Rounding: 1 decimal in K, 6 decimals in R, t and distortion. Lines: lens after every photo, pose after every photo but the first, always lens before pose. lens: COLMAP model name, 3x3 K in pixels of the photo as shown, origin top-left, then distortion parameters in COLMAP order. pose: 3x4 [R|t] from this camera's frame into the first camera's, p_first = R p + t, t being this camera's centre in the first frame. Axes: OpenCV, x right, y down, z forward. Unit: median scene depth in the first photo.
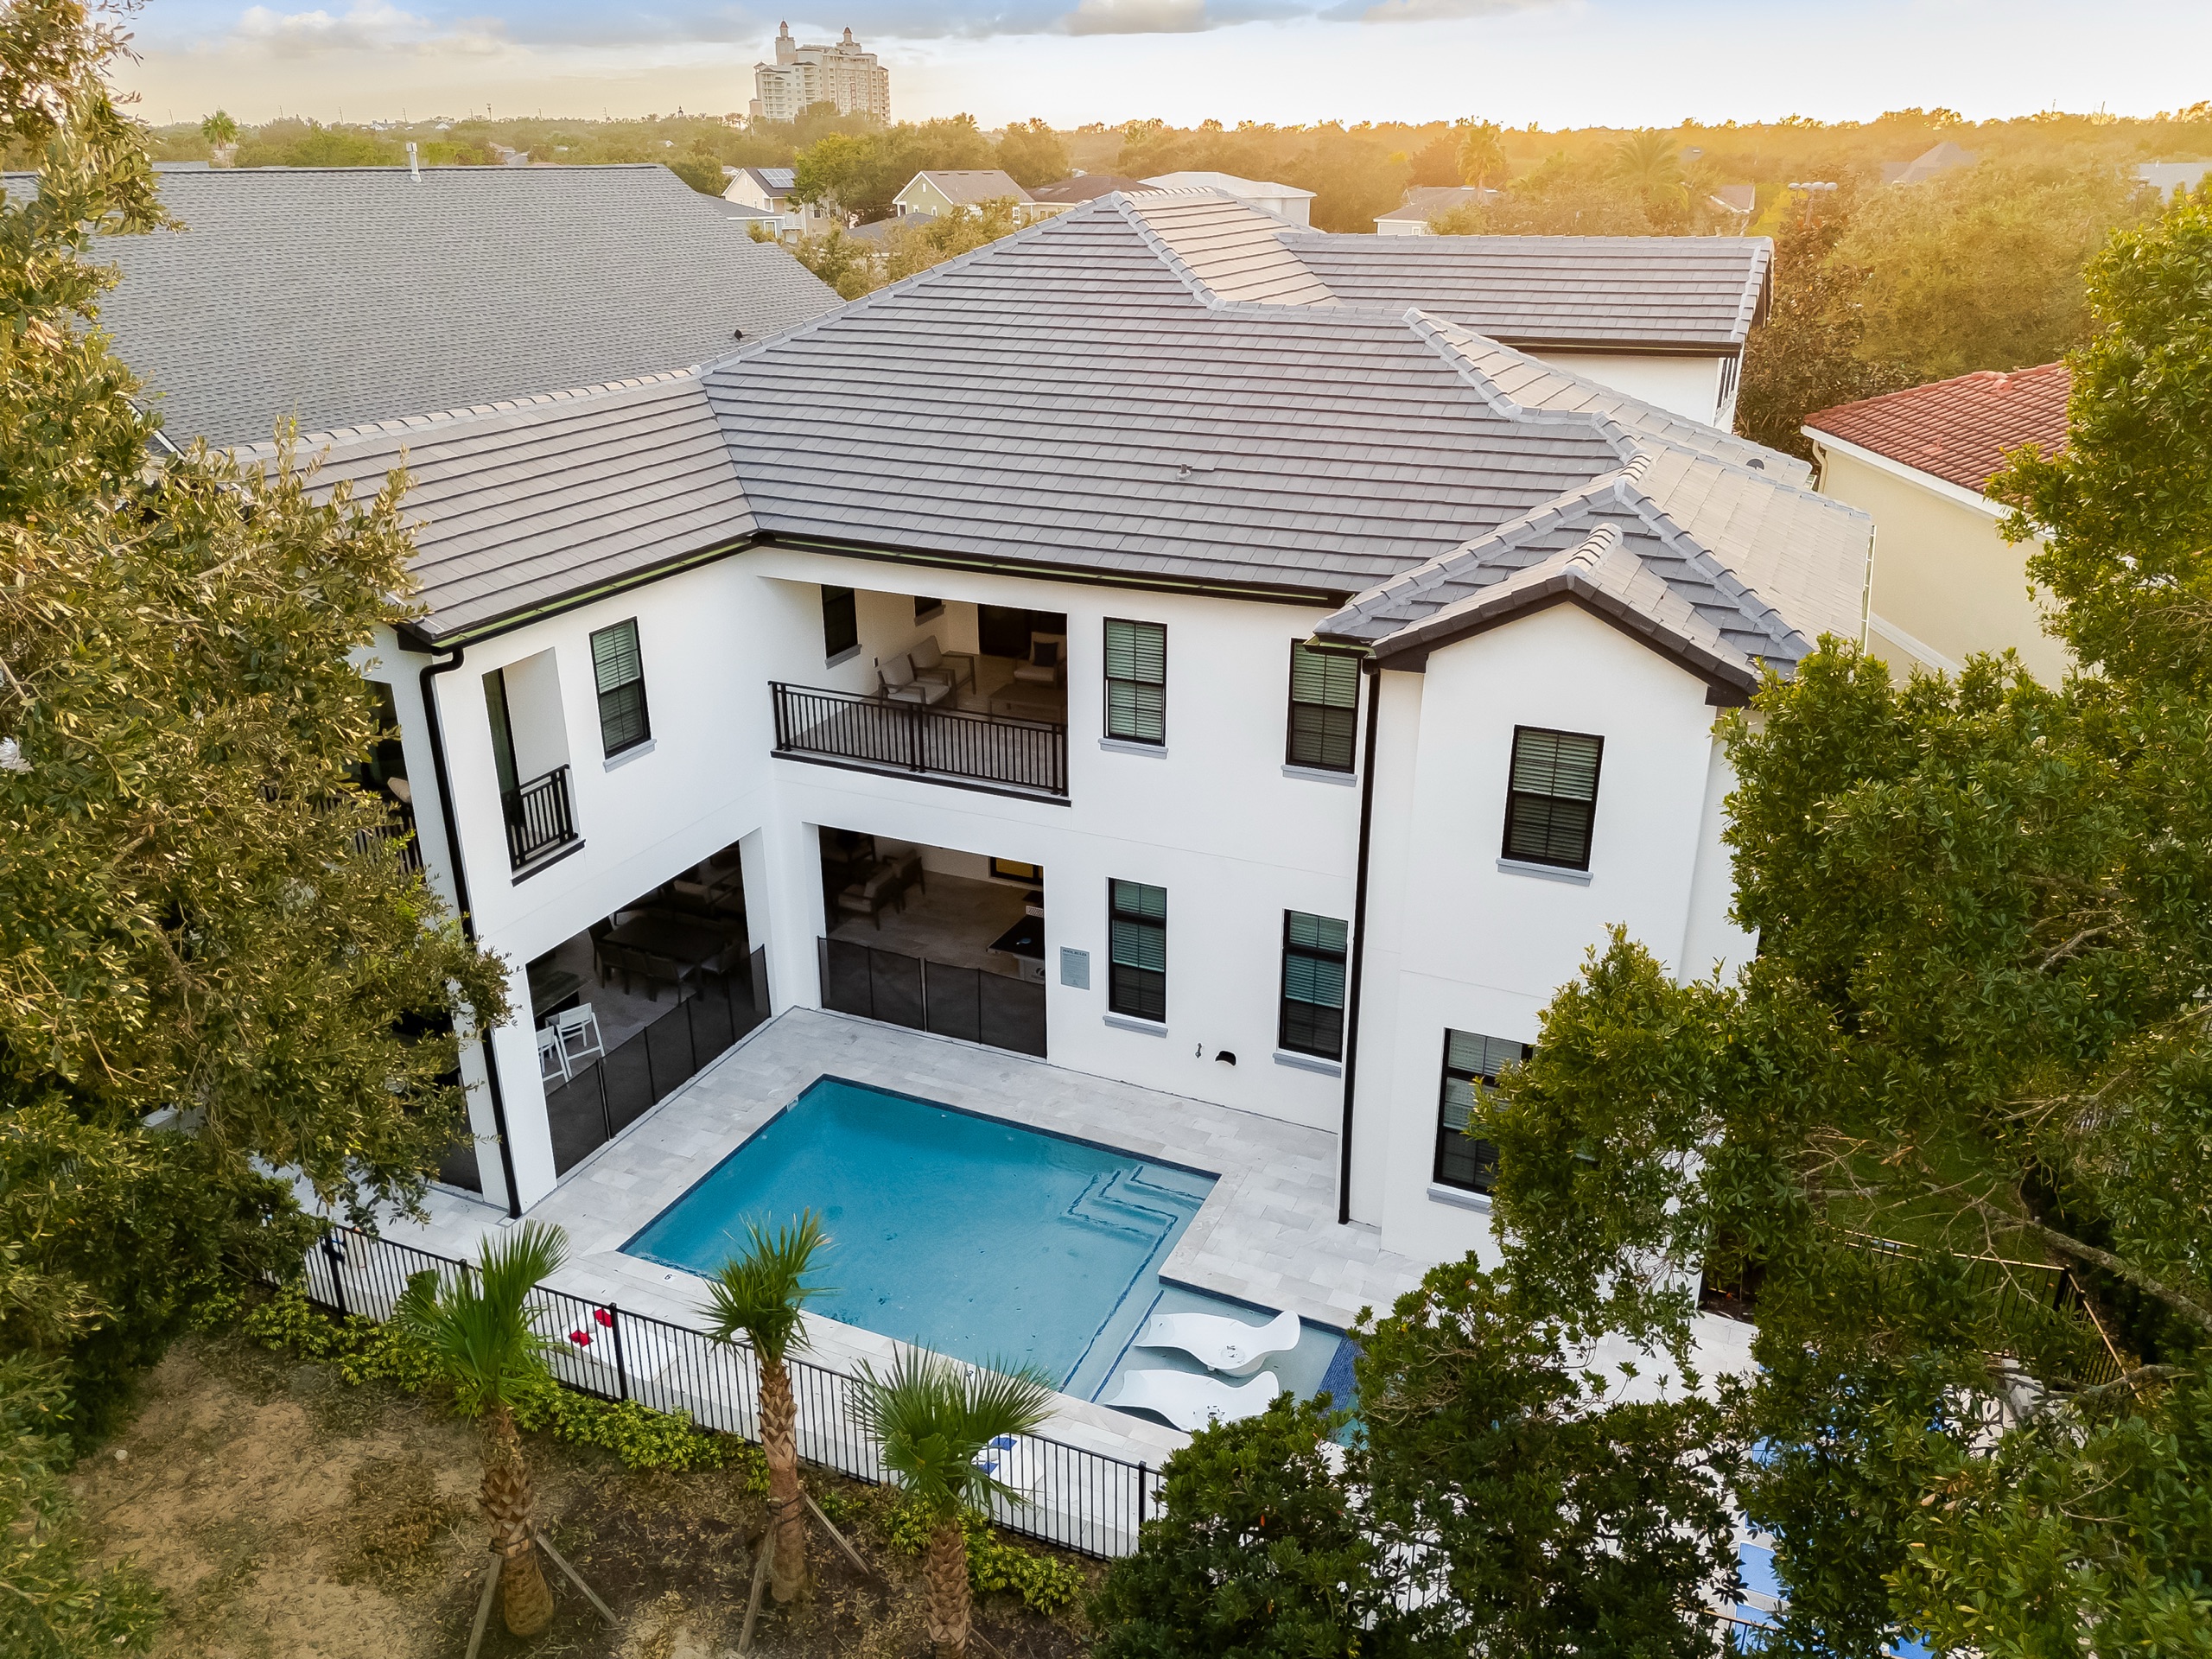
lens RADIAL K [[1610.2, 0, 1095.0], [0, 1610.2, 823.7], [0, 0, 1]] dist [0.052259, -0.040598]
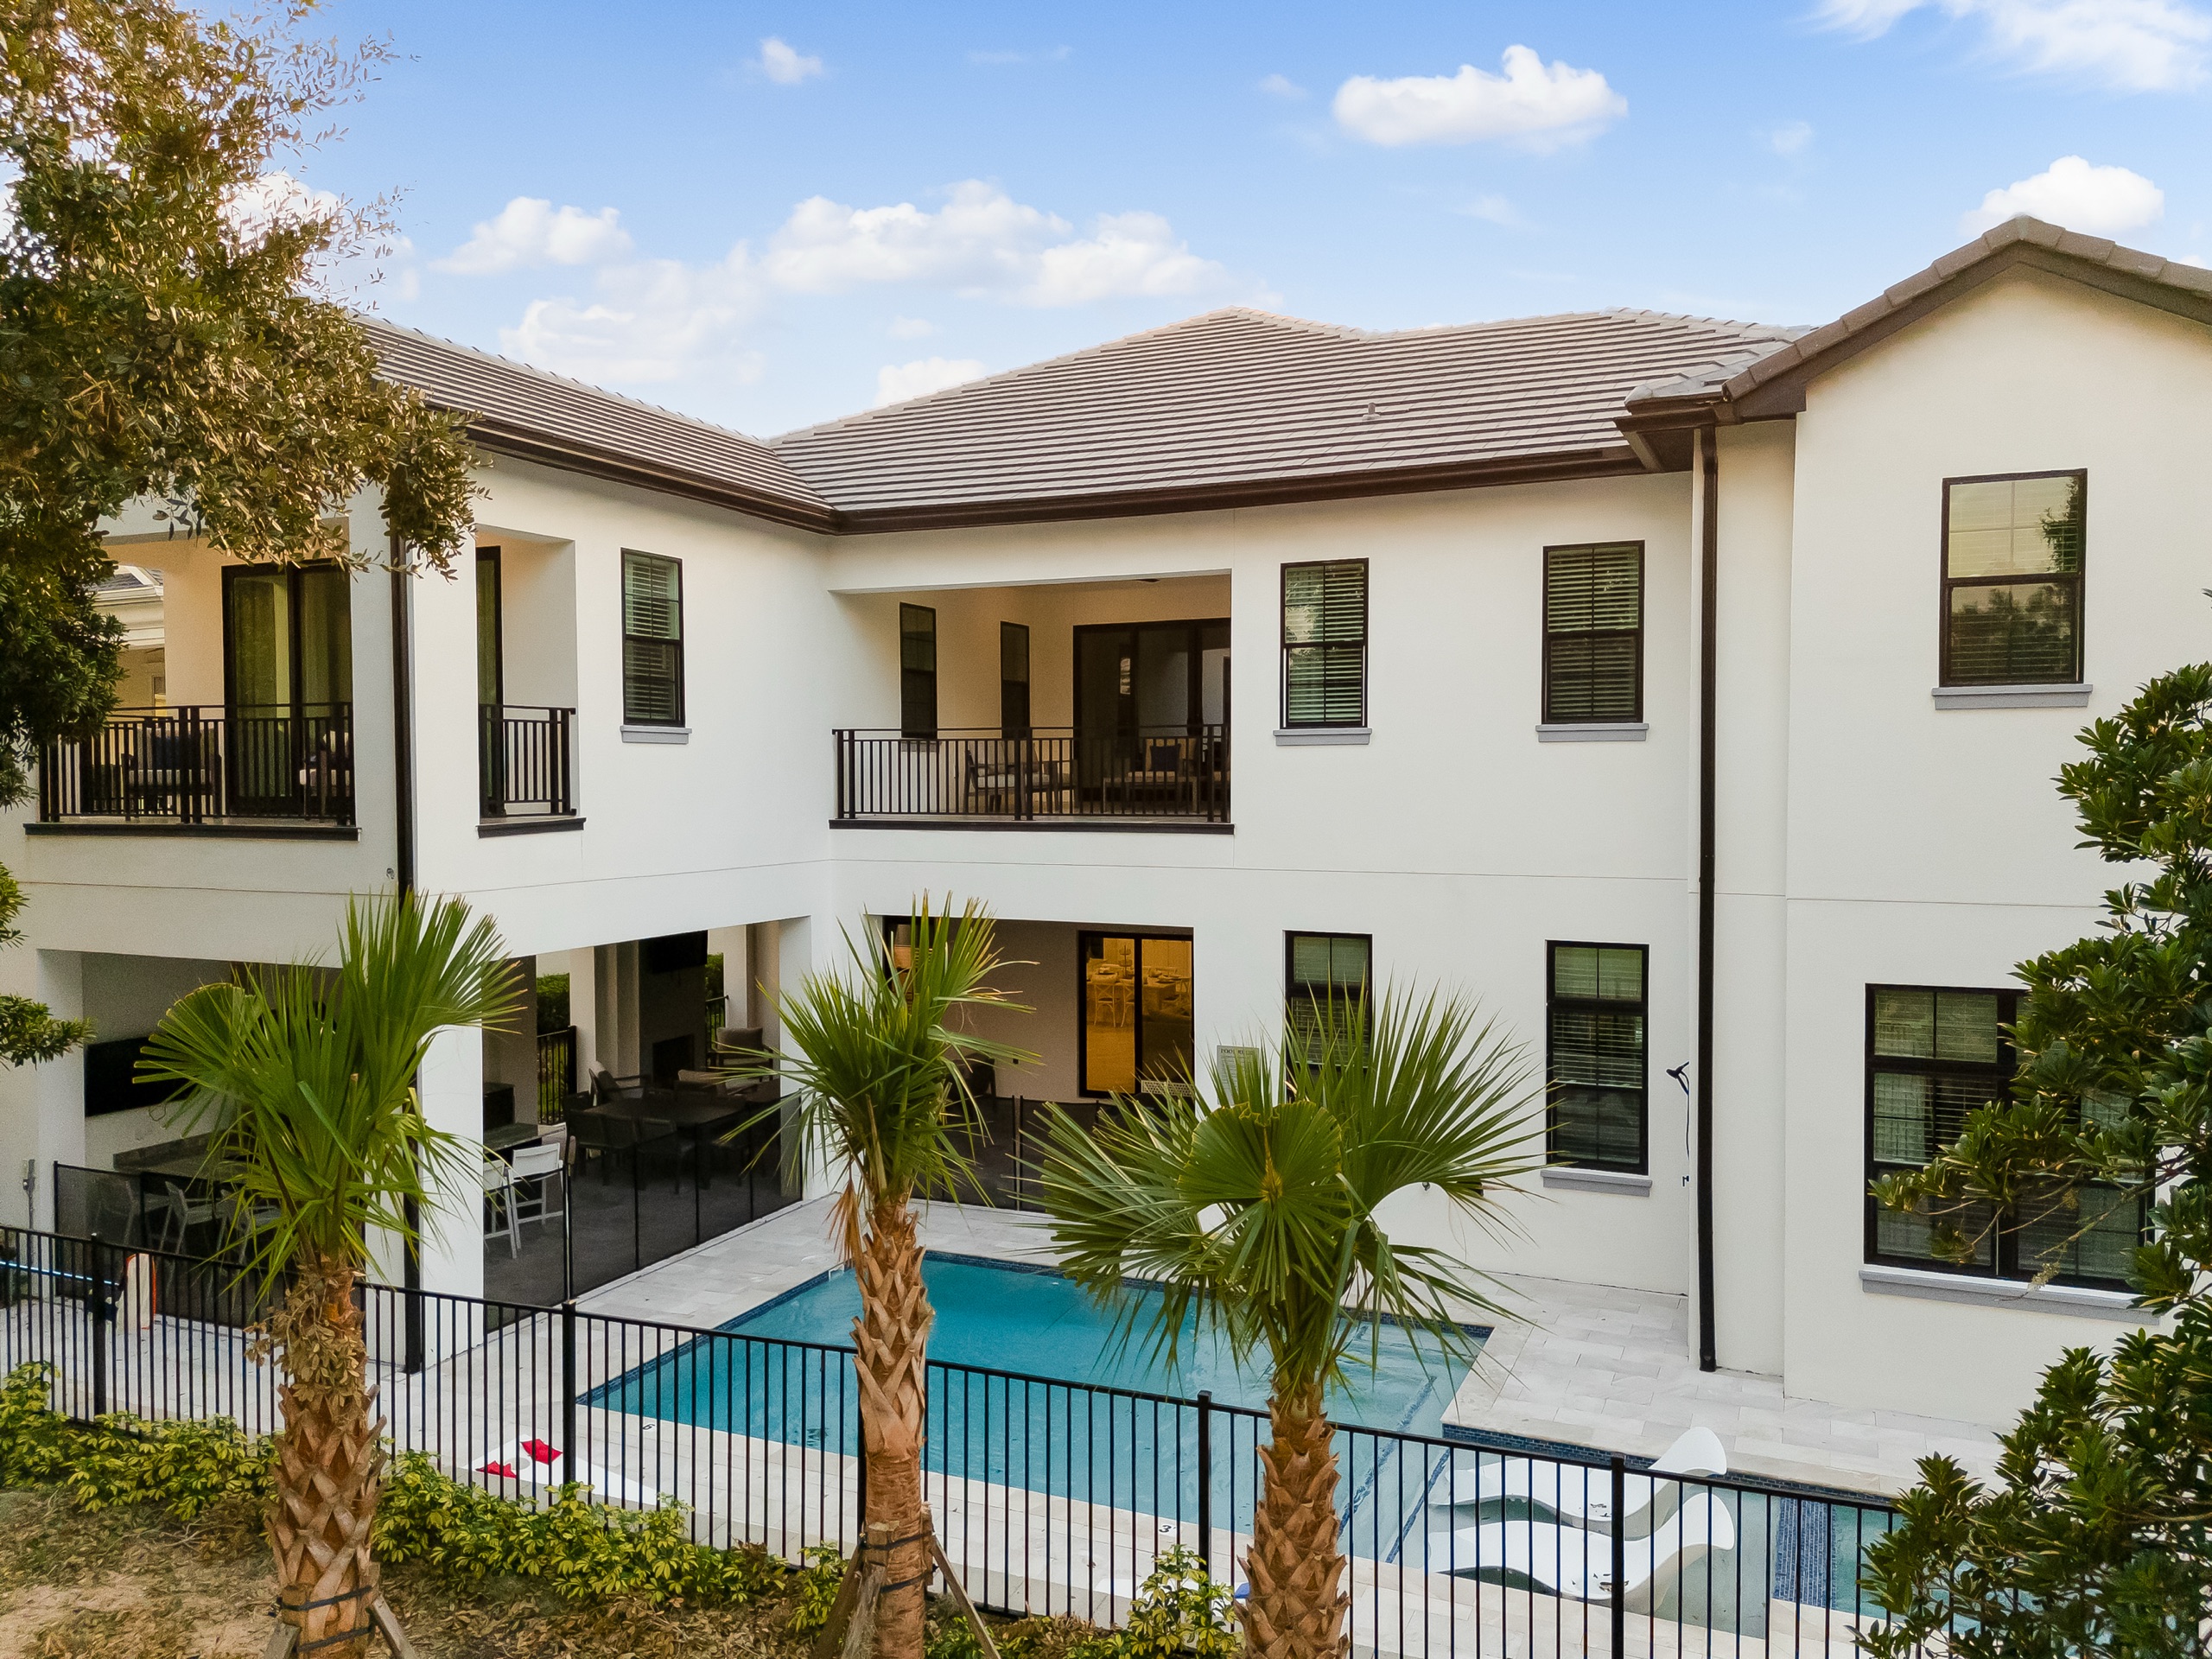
lens RADIAL K [[1610.2, 0, 1095.0], [0, 1610.2, 823.7], [0, 0, 1]] dist [0.052259, -0.040598]
pose [[0.999977, -0.000336, 0.006713, -0.092470], [0.002656, 0.937212, -0.348749, 0.266583], [-0.006174, 0.348759, 0.937192, 0.322704]]
